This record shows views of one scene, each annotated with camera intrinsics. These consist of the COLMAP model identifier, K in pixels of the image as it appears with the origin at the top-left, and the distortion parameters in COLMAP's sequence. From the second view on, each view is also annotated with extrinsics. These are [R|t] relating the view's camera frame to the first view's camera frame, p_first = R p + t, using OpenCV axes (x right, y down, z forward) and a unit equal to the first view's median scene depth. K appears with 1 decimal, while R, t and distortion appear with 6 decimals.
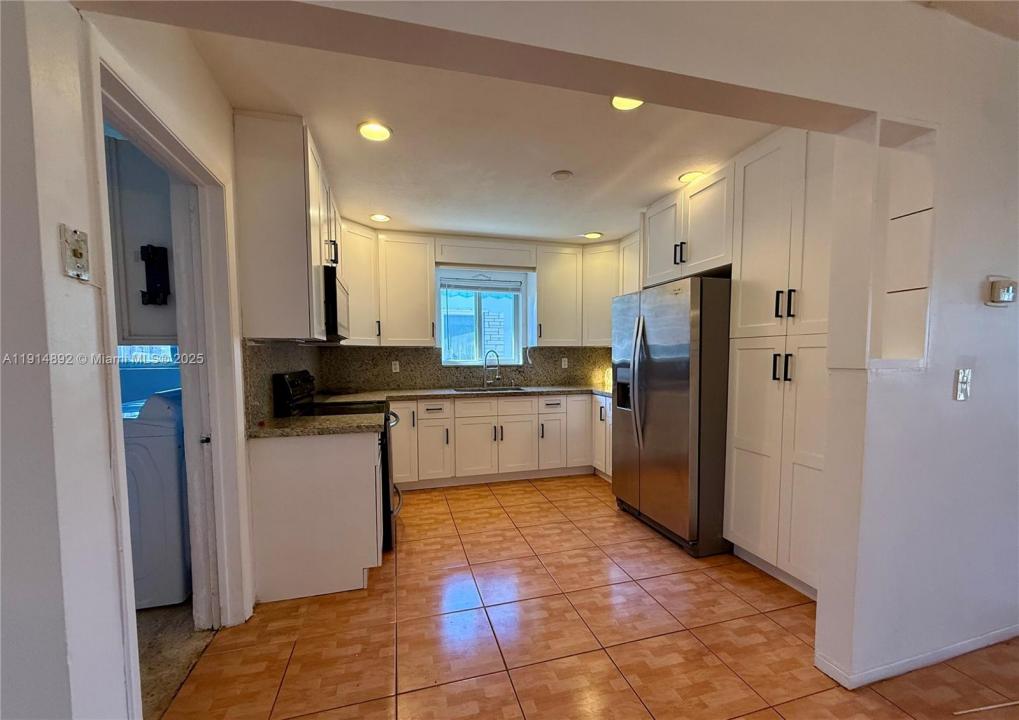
lens RADIAL K [[403.3, 0, 509.5], [0, 403.3, 382.0], [0, 0, 1]] dist [0.017279, -0.000052]
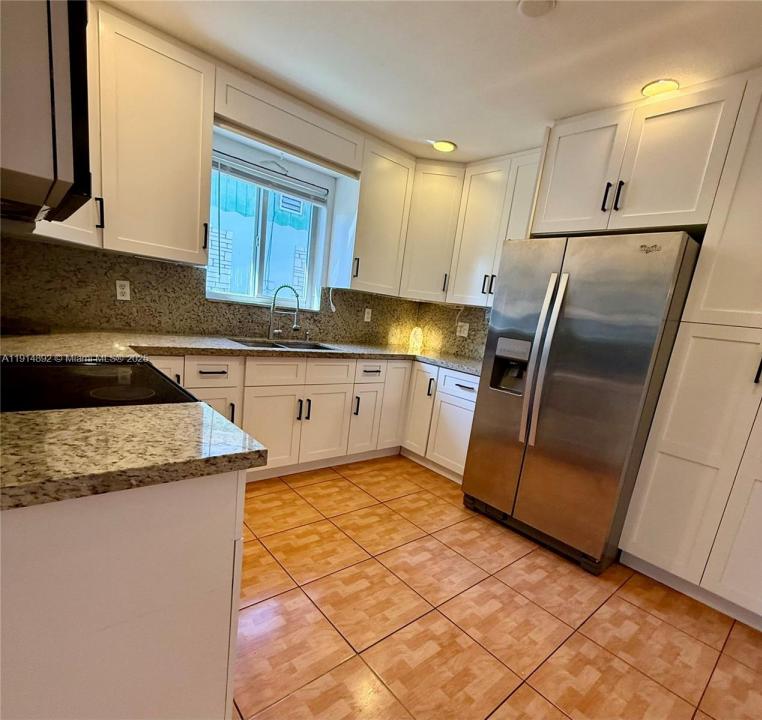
lens RADIAL K [[404.5, 0, 381.7], [0, 404.5, 398.5], [0, 0, 1]] dist [0.002215, -0.000577]
pose [[0.899073, 0.024741, 0.437099, -0.204063], [-0.100889, 0.983239, 0.151865, -0.011434], [-0.426015, -0.180636, 0.886500, 0.309377]]
